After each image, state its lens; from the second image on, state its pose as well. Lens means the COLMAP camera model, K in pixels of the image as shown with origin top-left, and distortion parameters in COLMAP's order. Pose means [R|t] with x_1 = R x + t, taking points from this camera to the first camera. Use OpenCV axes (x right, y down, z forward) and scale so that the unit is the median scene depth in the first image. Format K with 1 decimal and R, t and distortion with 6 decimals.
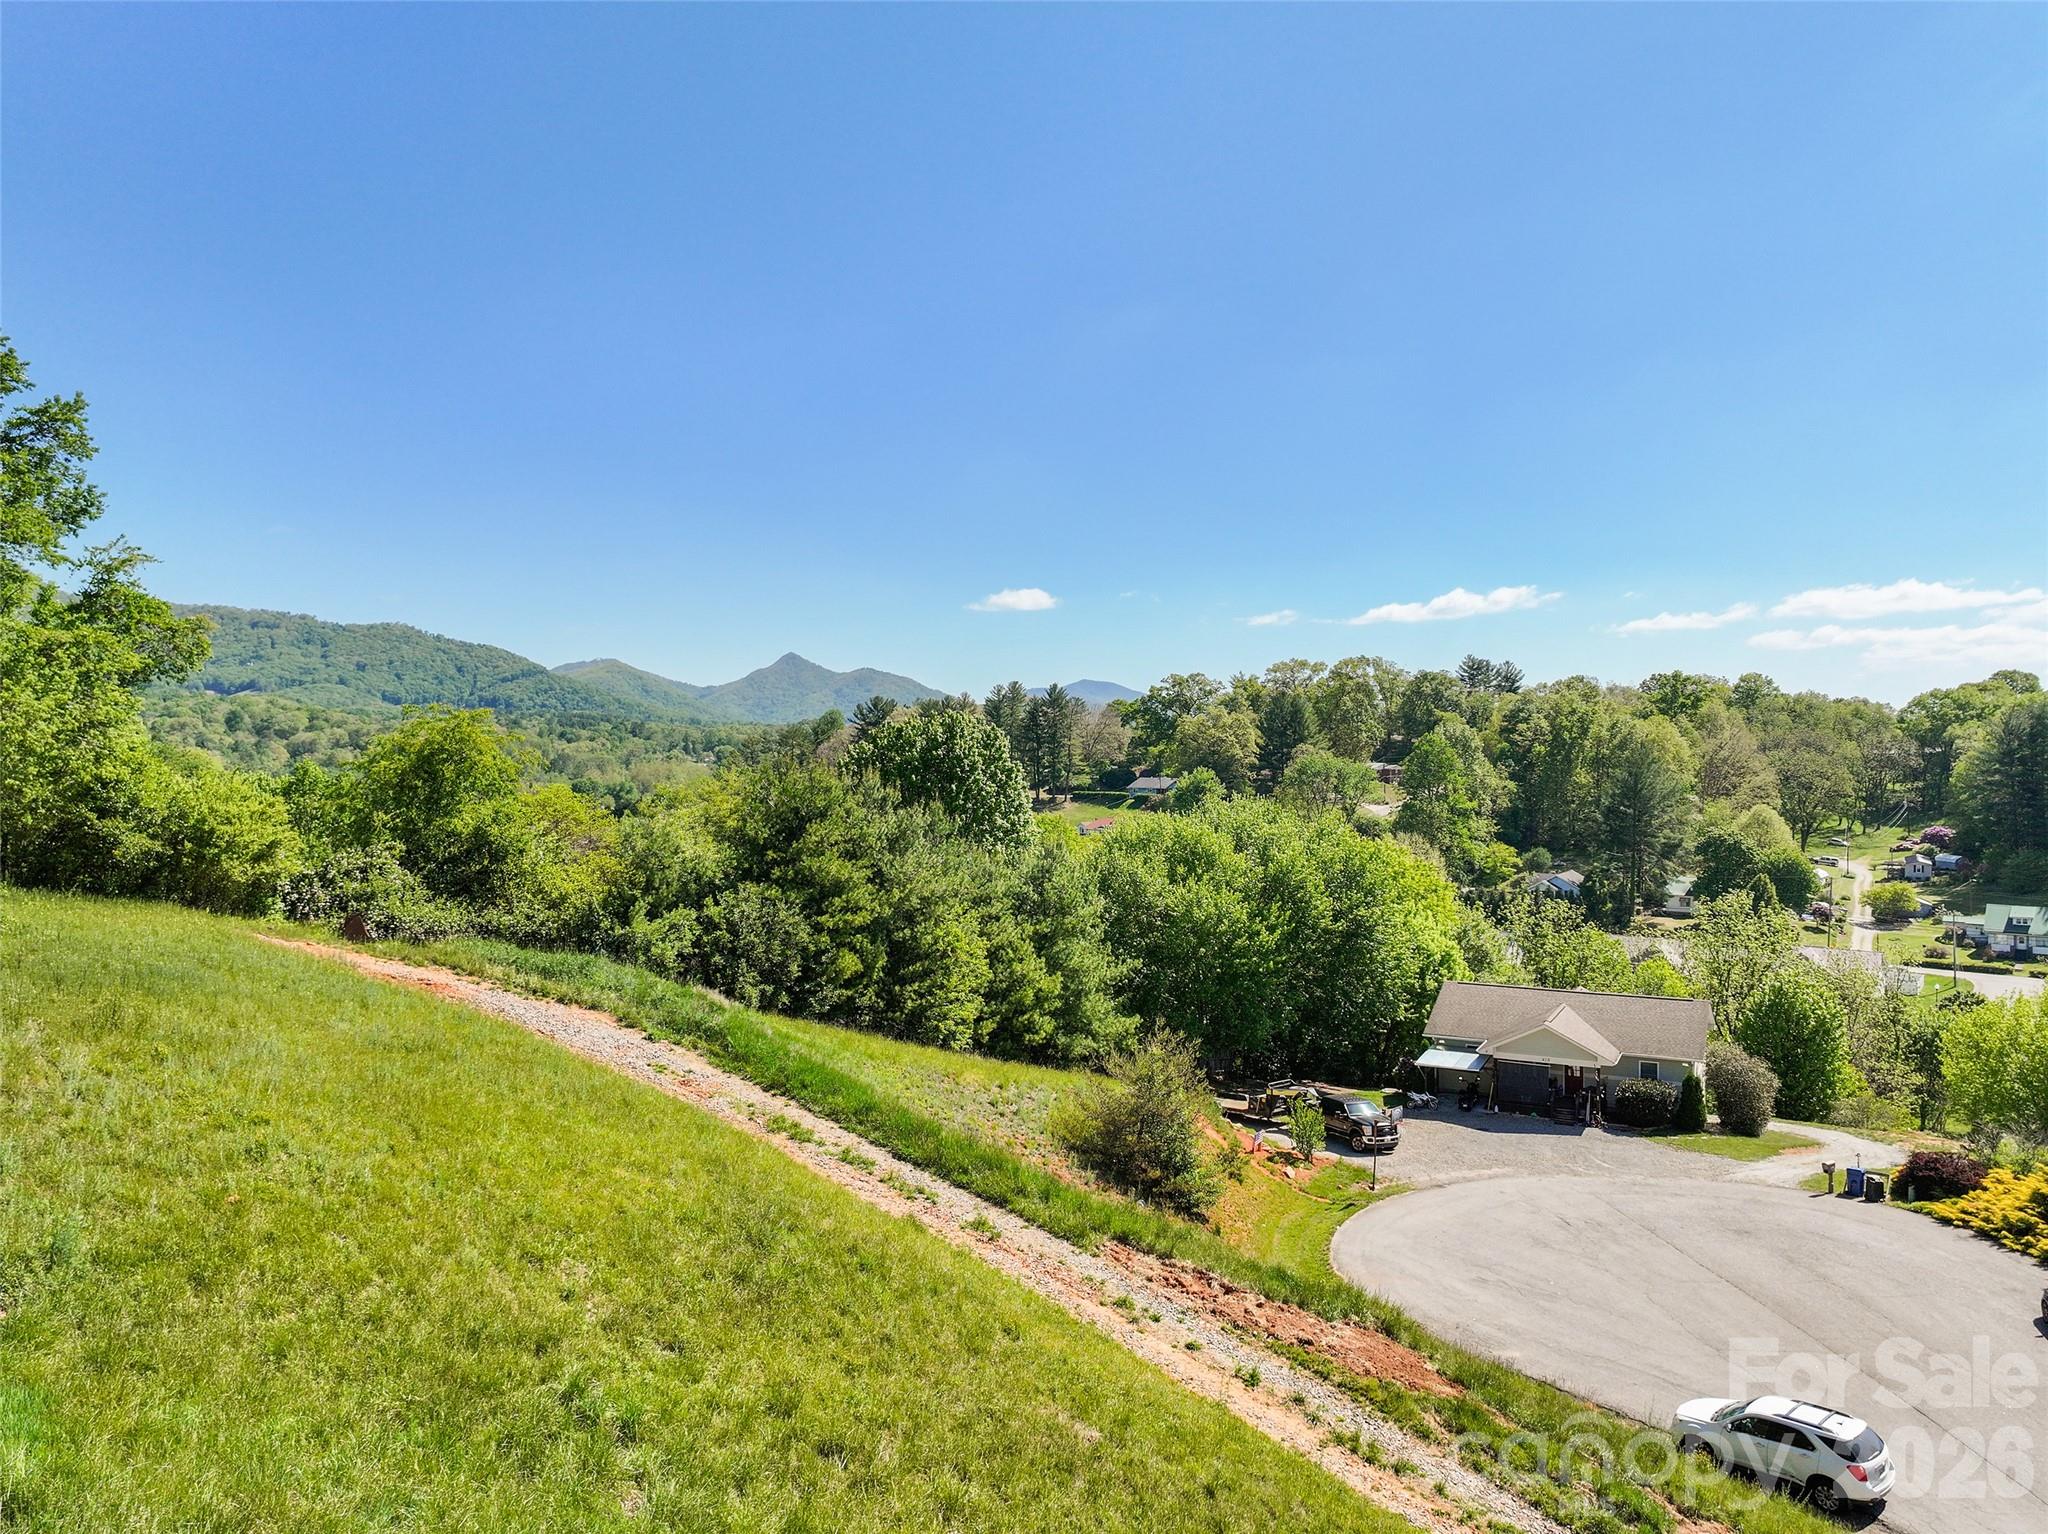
lens RADIAL K [[1433.0, 0, 1034.7], [0, 1433.0, 773.0], [0, 0, 1]] dist [0.001516, 0.006954]
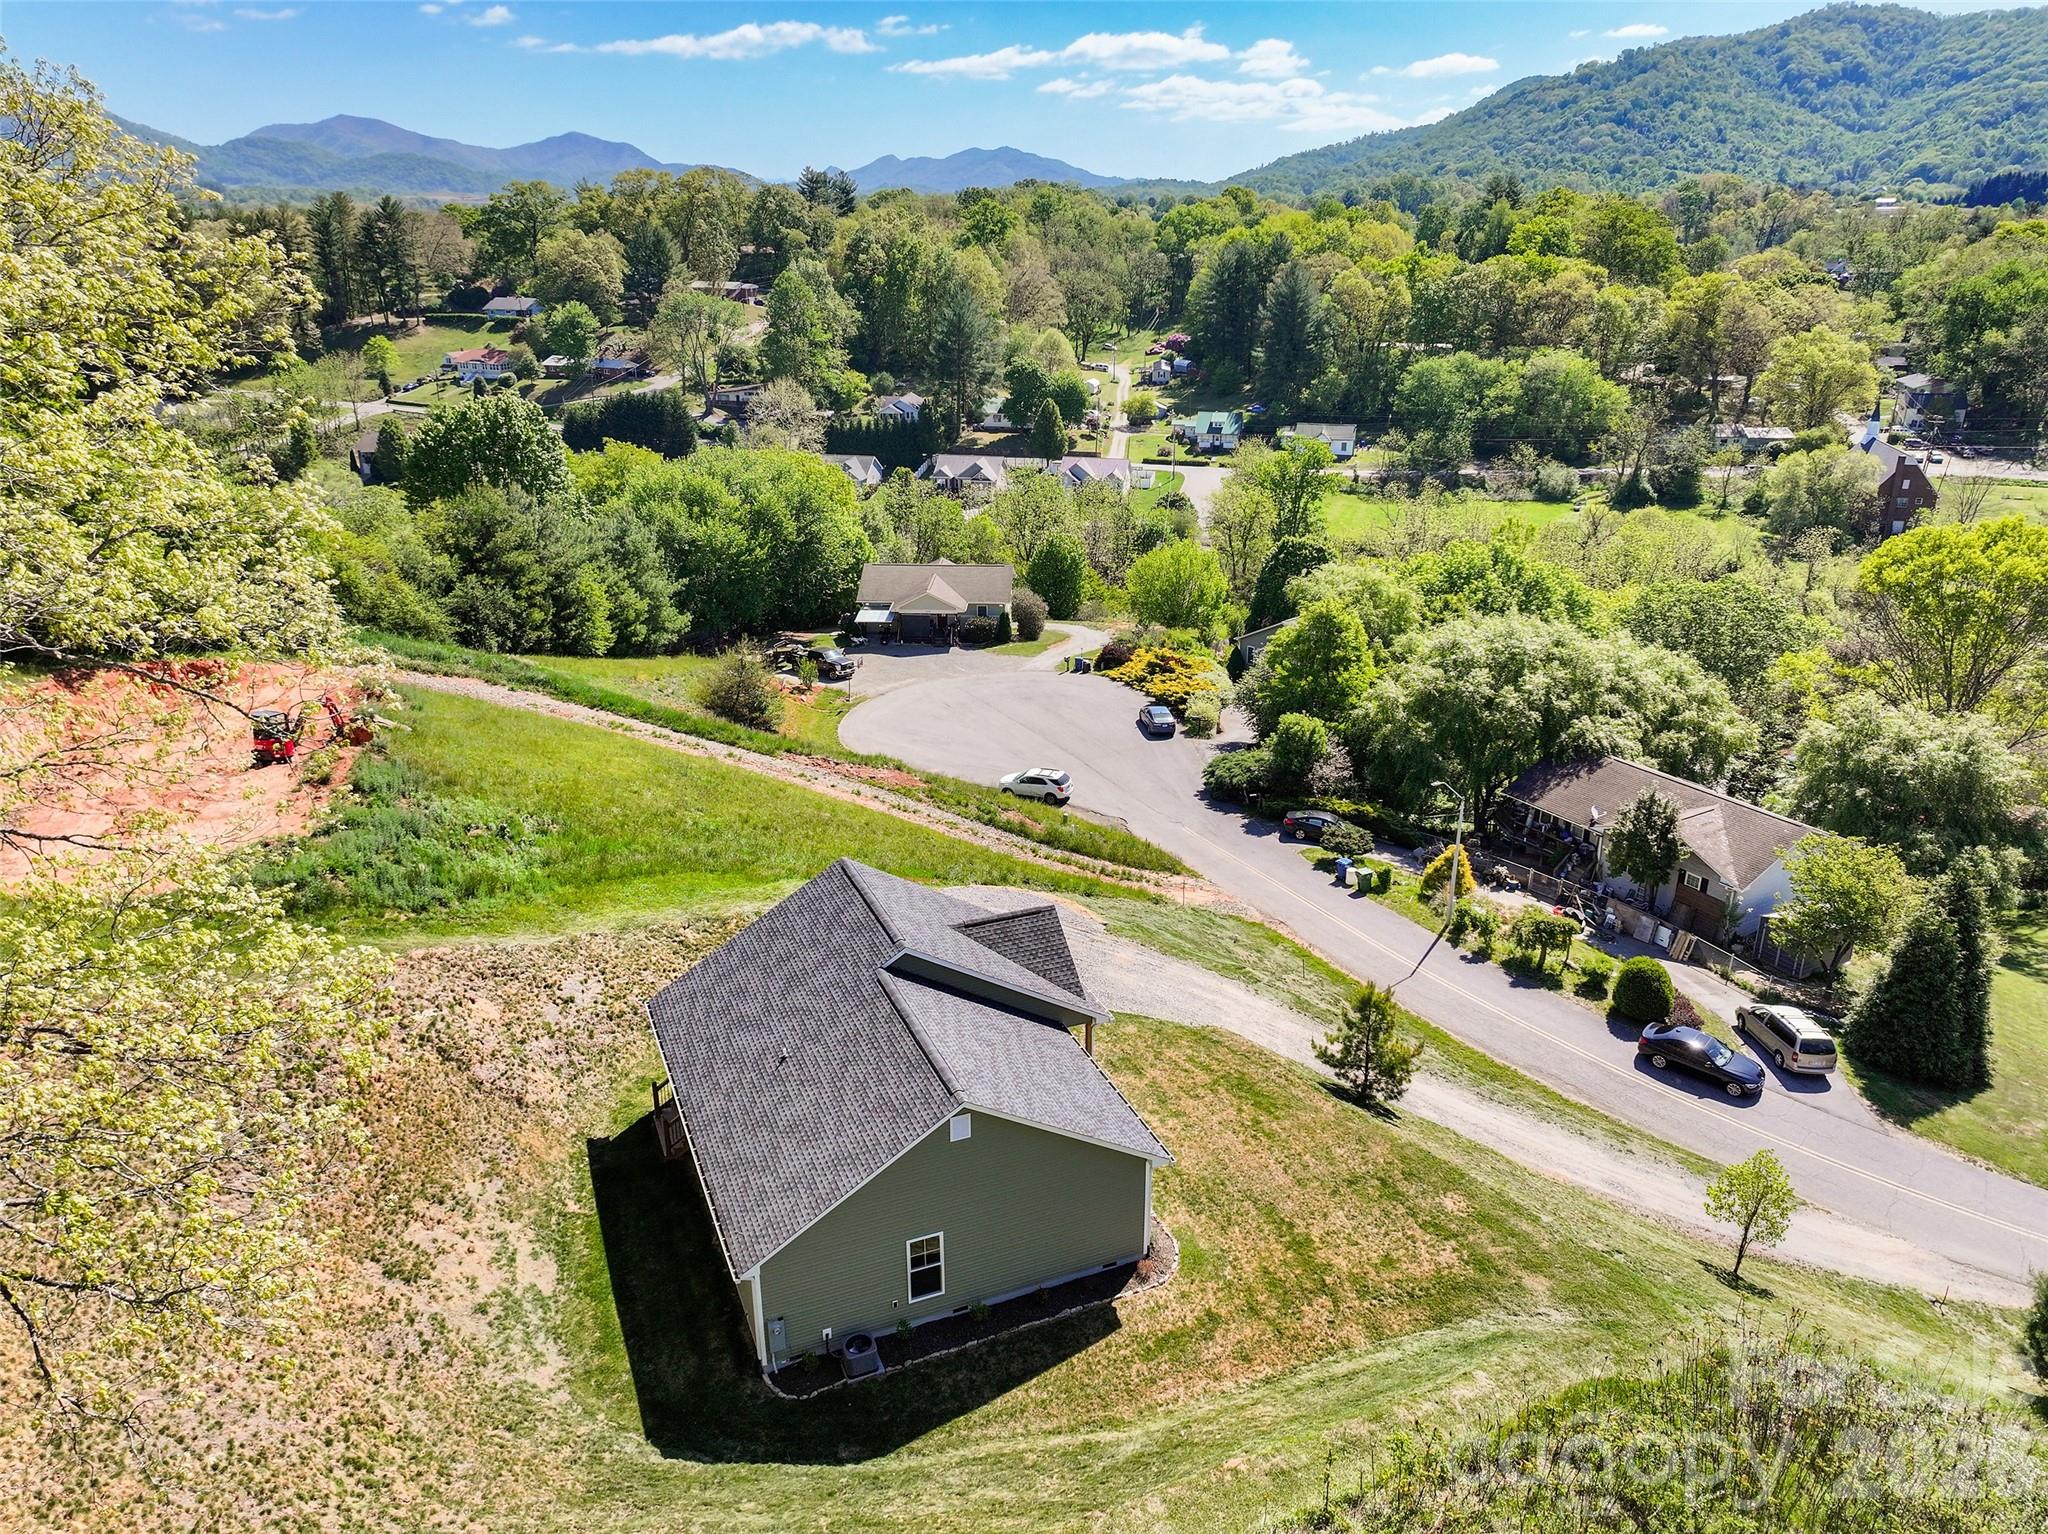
lens RADIAL K [[1433.0, 0, 1035.8], [0, 1433.0, 769.5], [0, 0, 1]] dist [0.001516, 0.006954]
pose [[0.899106, -0.161624, 0.406800, -0.233708], [0.006936, 0.934481, 0.355945, -0.211416], [-0.437676, -0.317210, 0.841319, -0.513831]]
